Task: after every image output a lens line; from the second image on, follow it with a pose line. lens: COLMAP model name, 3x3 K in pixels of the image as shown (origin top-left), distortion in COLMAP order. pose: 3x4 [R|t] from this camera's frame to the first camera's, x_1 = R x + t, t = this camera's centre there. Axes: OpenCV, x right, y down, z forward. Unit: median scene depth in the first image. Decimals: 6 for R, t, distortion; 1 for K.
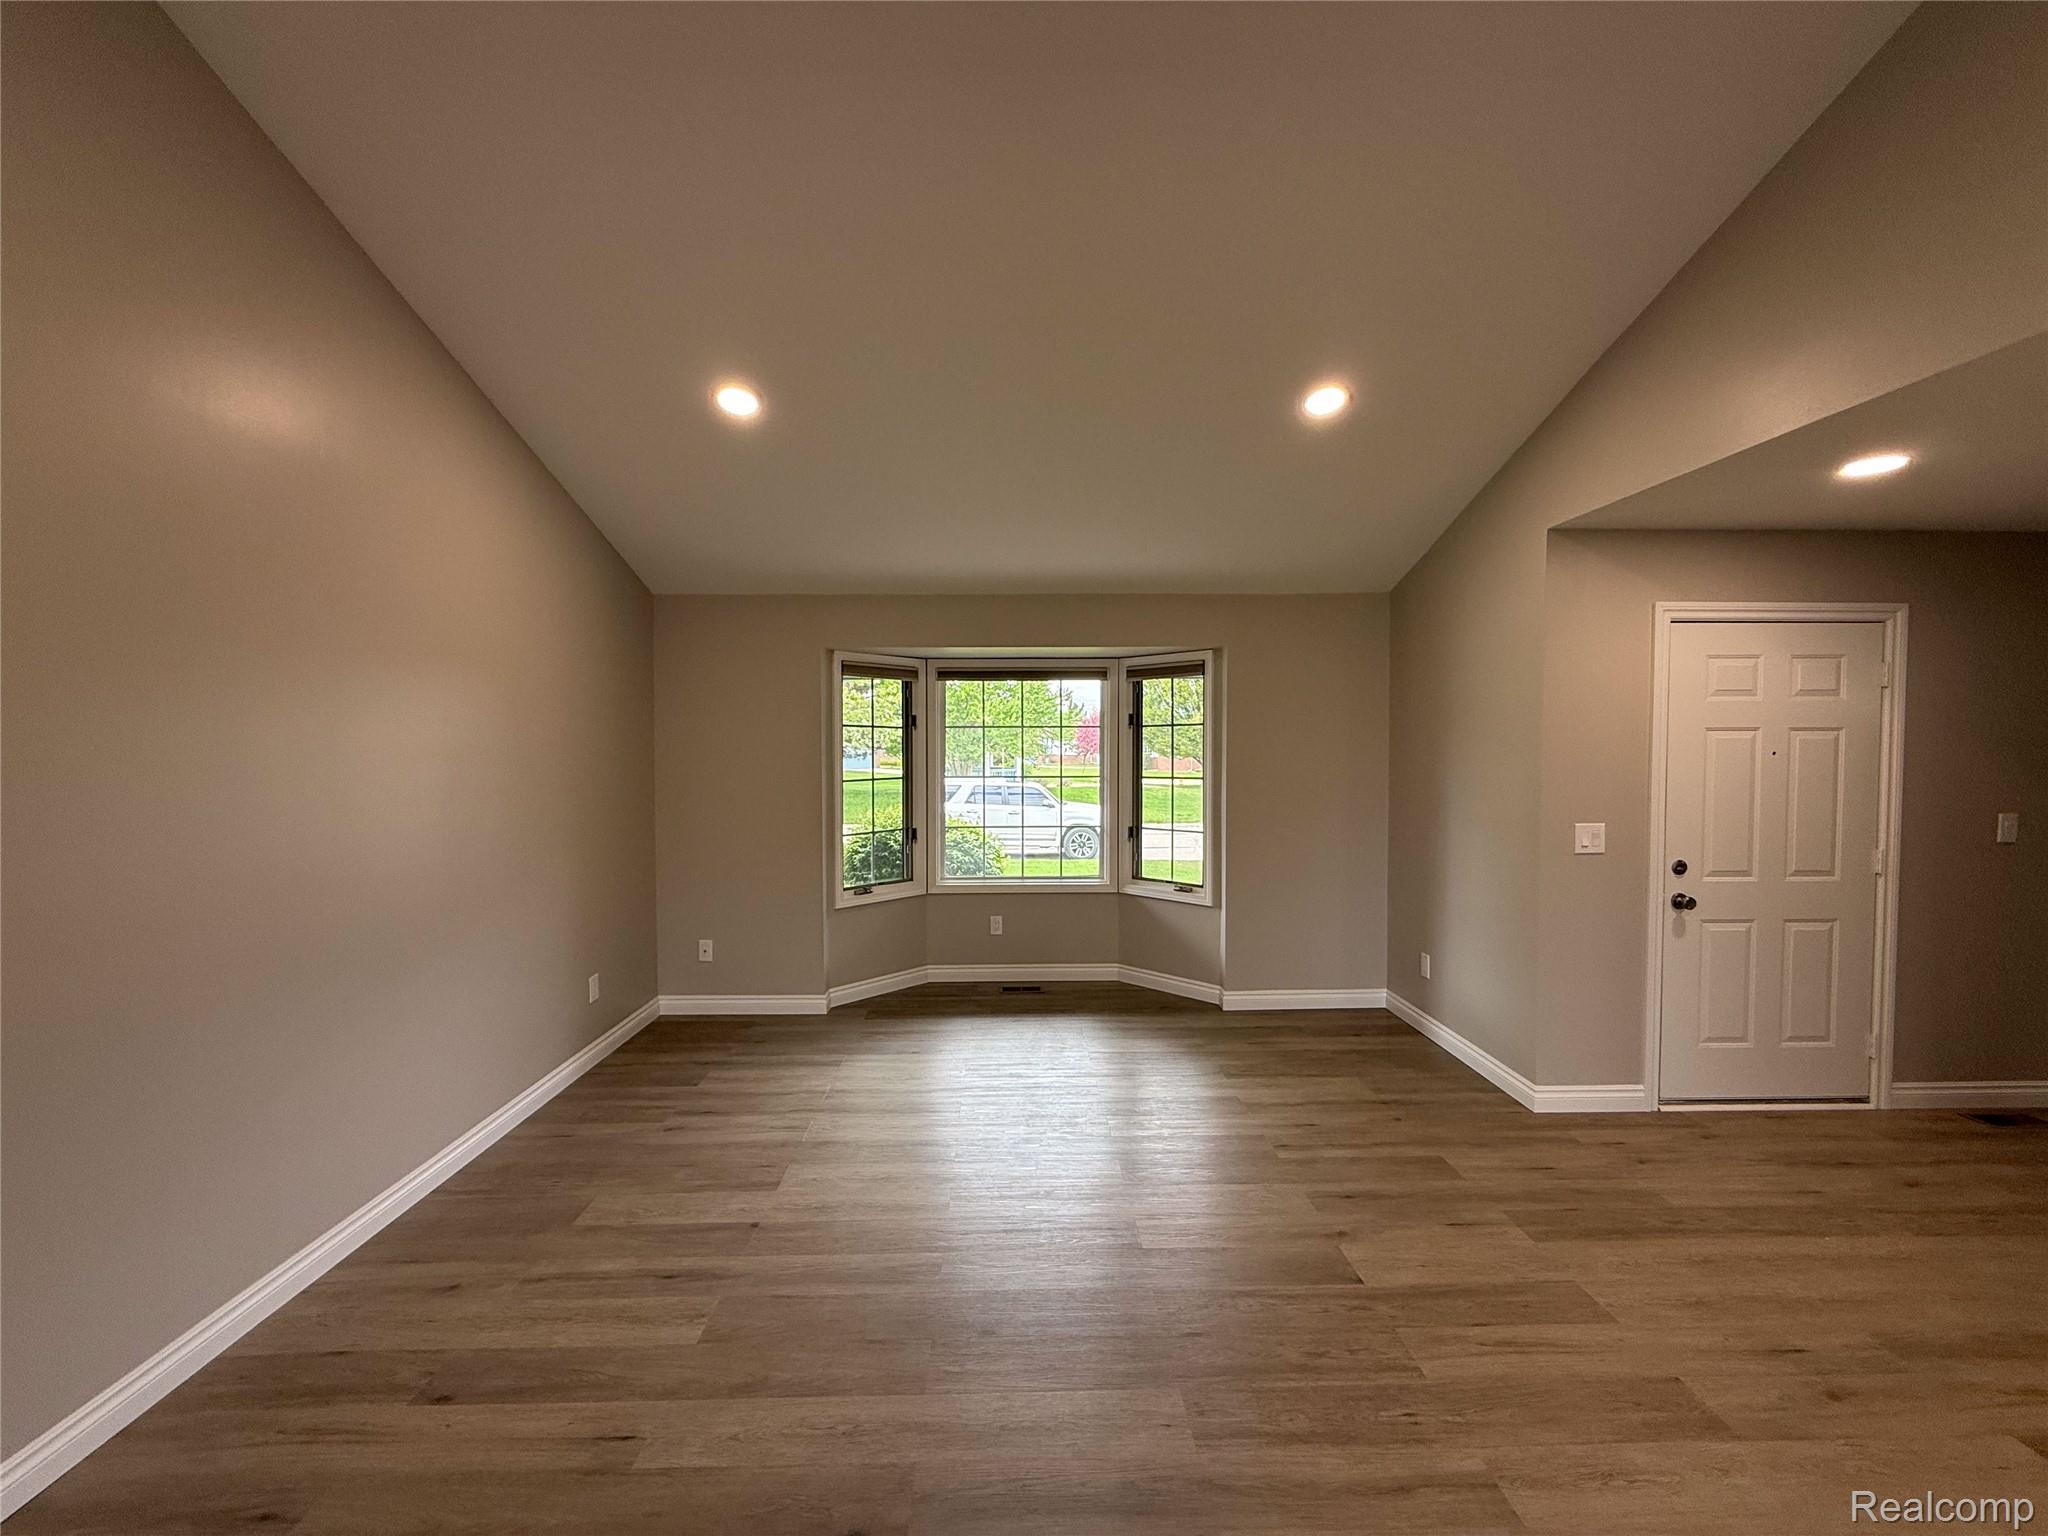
lens RADIAL K [[816.8, 0, 1026.7], [0, 816.8, 765.9], [0, 0, 1]] dist [0.001042, -0.000265]
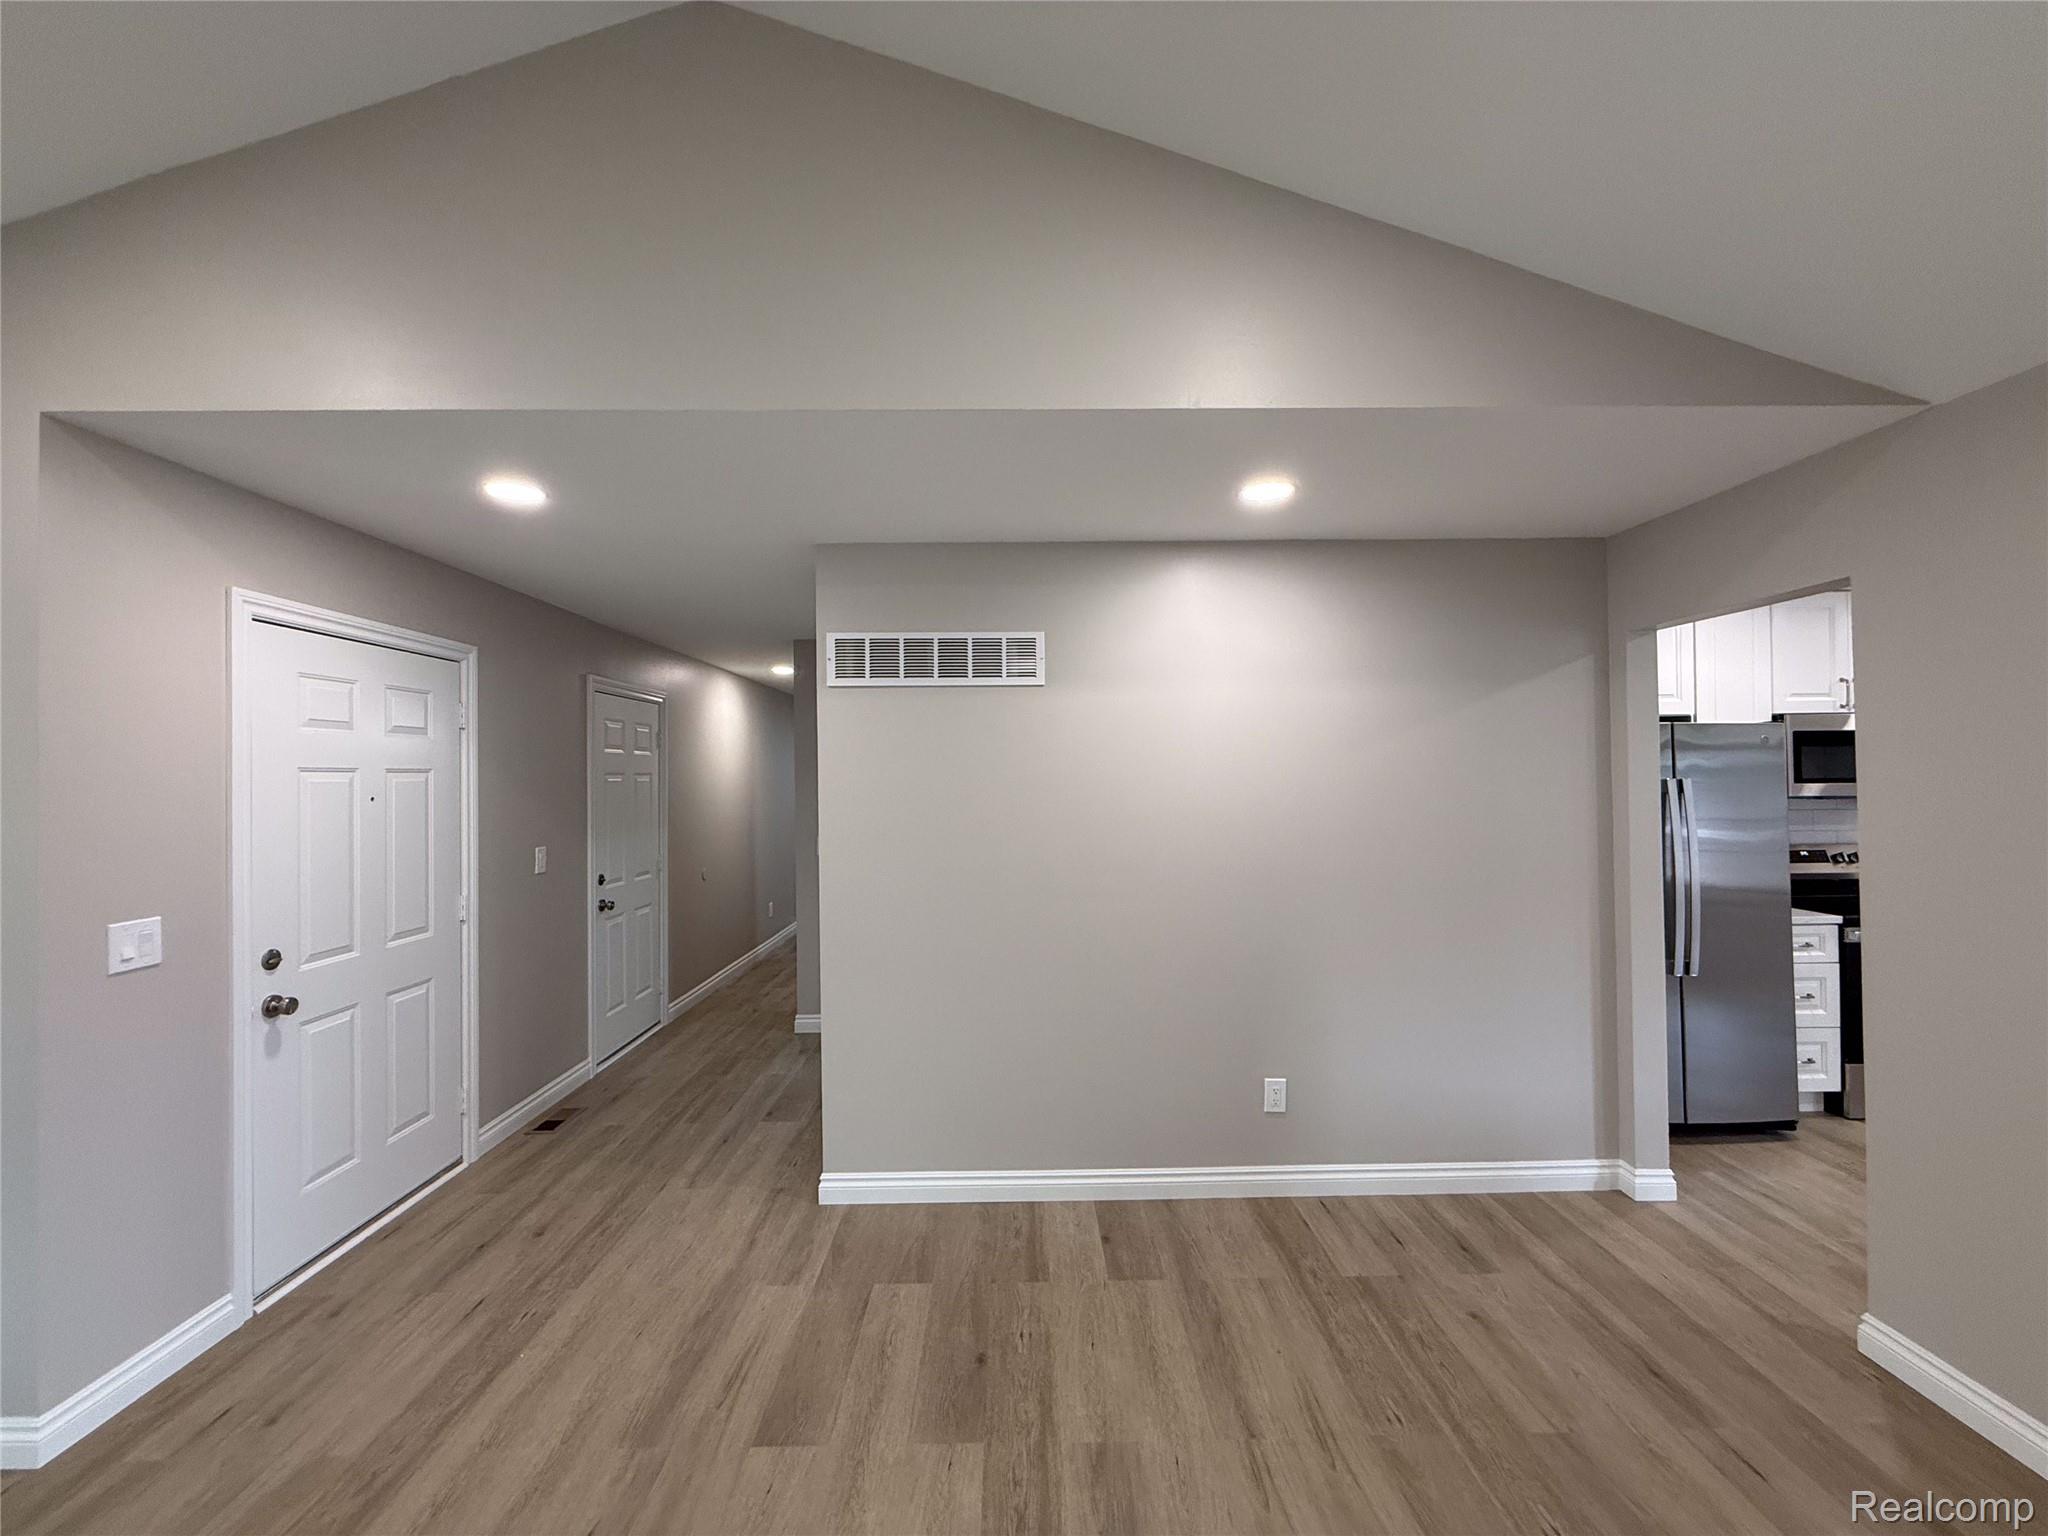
lens RADIAL K [[816.8, 0, 1022.1], [0, 816.8, 771.7], [0, 0, 1]] dist [0.001042, -0.000265]
pose [[0.012712, 0.008770, 0.999881, 0.080706], [0.037801, 0.999243, -0.009245, -0.010618], [-0.999204, 0.037914, 0.012371, 0.319970]]
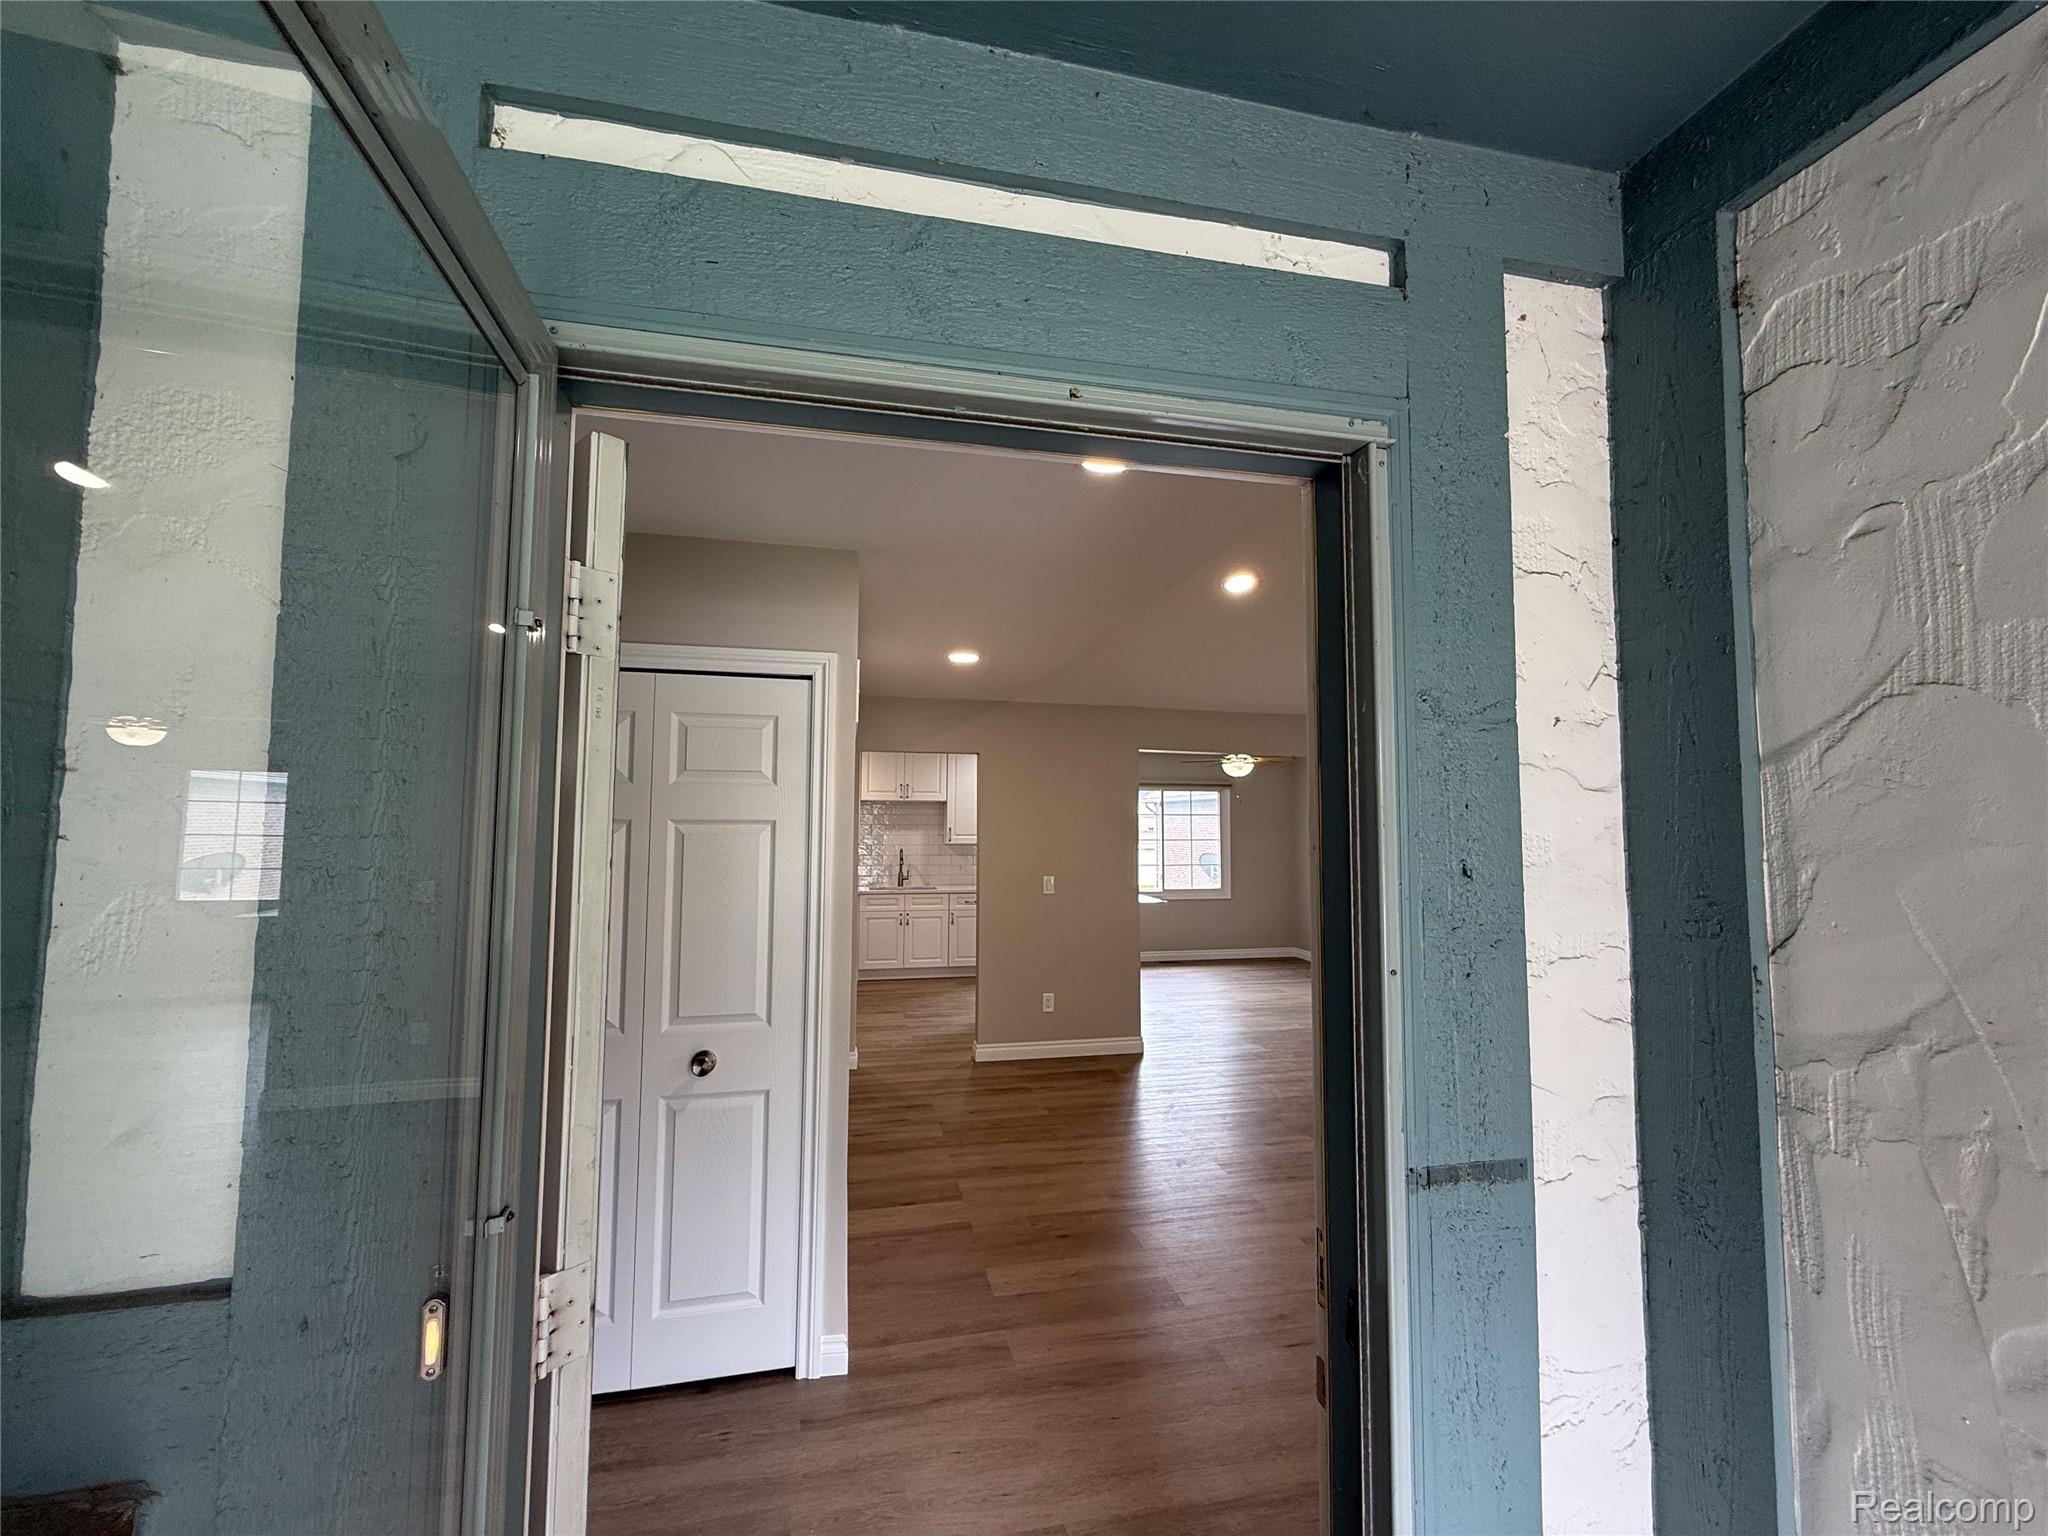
lens RADIAL K [[816.8, 0, 1019.5], [0, 816.8, 765.1], [0, 0, 1]] dist [0.001042, -0.000265]
pose [[-0.982277, -0.016615, -0.186695, 0.952762], [-0.009152, 0.999127, -0.040768, -0.054746], [0.187209, -0.038337, -0.981572, 1.297302]]
